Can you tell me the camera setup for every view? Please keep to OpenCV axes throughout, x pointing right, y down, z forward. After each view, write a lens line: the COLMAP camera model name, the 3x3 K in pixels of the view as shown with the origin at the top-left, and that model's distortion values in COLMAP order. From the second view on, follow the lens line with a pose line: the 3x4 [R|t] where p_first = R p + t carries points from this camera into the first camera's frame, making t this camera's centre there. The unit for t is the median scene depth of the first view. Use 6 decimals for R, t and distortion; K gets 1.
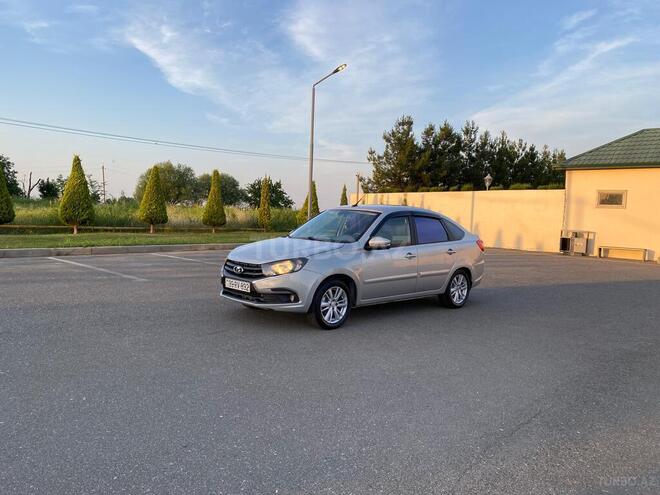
lens RADIAL K [[507.9, 0, 327.9], [0, 507.9, 246.0], [0, 0, 1]] dist [0.015654, -0.014534]
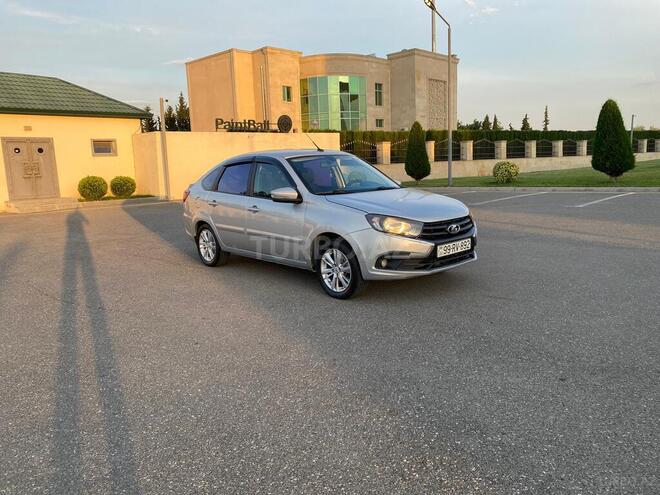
lens RADIAL K [[507.9, 0, 331.3], [0, 507.9, 246.0], [0, 0, 1]] dist [0.015654, -0.014534]
pose [[-0.007704, -0.192892, 0.981190, -0.370052], [0.100773, 0.976074, 0.192677, -0.038995], [-0.994880, 0.100362, 0.011919, 0.449839]]
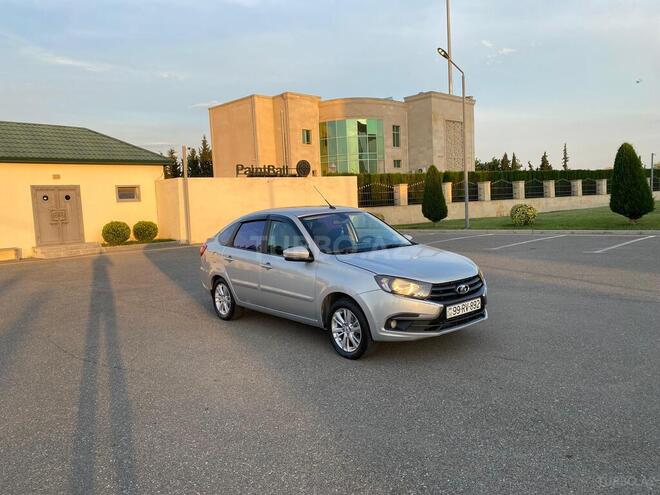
lens RADIAL K [[507.9, 0, 333.3], [0, 507.9, 245.9], [0, 0, 1]] dist [0.015654, -0.014534]
pose [[0.026661, -0.120653, 0.992337, -0.374001], [0.109603, 0.987058, 0.117067, -0.053554], [-0.993618, 0.105642, 0.039540, 0.442272]]
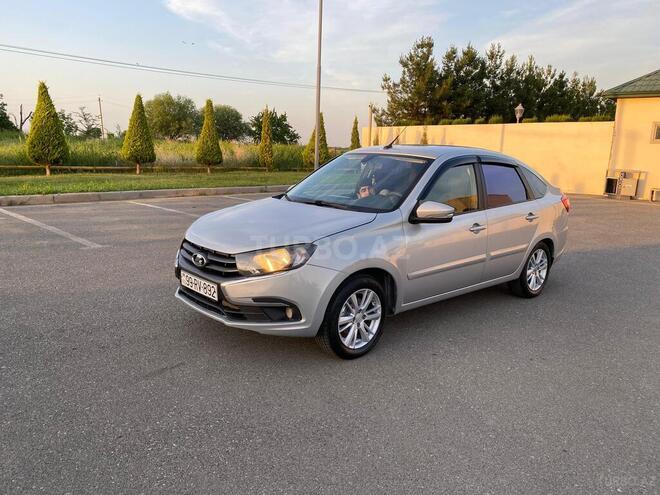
lens RADIAL K [[507.9, 0, 331.0], [0, 507.9, 247.5], [0, 0, 1]] dist [0.015654, -0.014534]
pose [[0.999963, -0.000630, -0.008593, -0.006382], [0.001738, 0.991565, 0.129600, -0.016793], [0.008439, -0.129610, 0.991529, 0.156495]]
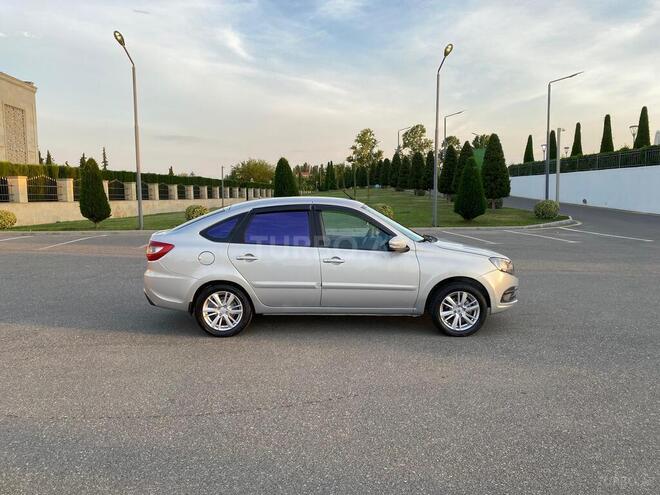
lens RADIAL K [[507.9, 0, 329.0], [0, 507.9, 241.0], [0, 0, 1]] dist [0.015654, -0.014534]
pose [[-0.746659, -0.093310, 0.658630, -0.221676], [0.016998, 0.987113, 0.159117, -0.067040], [-0.664989, 0.130001, -0.735452, 0.759807]]
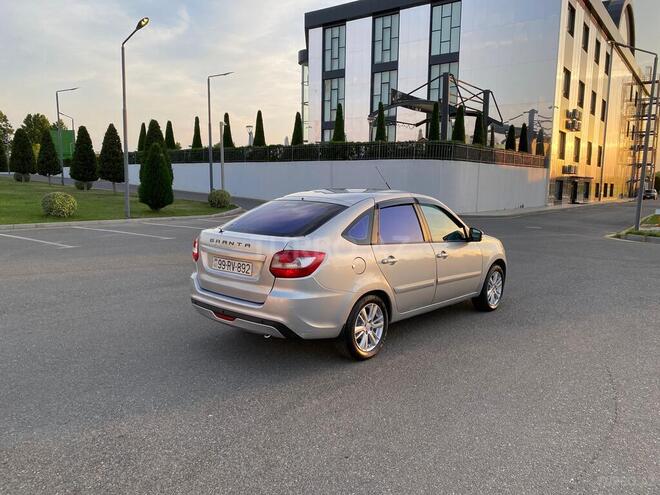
lens RADIAL K [[507.9, 0, 330.0], [0, 507.9, 243.4], [0, 0, 1]] dist [0.015654, -0.014534]
pose [[-0.992105, -0.040940, -0.118543, 0.113865], [-0.060669, 0.983930, 0.167931, -0.059217], [0.109763, 0.173797, -0.978645, 0.828238]]
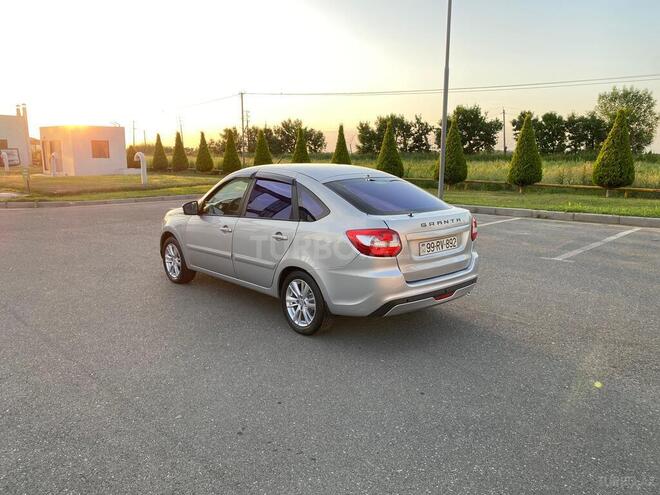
lens RADIAL K [[507.9, 0, 327.6], [0, 507.9, 249.7], [0, 0, 1]] dist [0.015654, -0.014534]
pose [[0.000166, 0.142463, -0.989800, 0.405520], [-0.063307, 0.987816, 0.142167, -0.030661], [0.997994, 0.062638, 0.009183, 0.493059]]
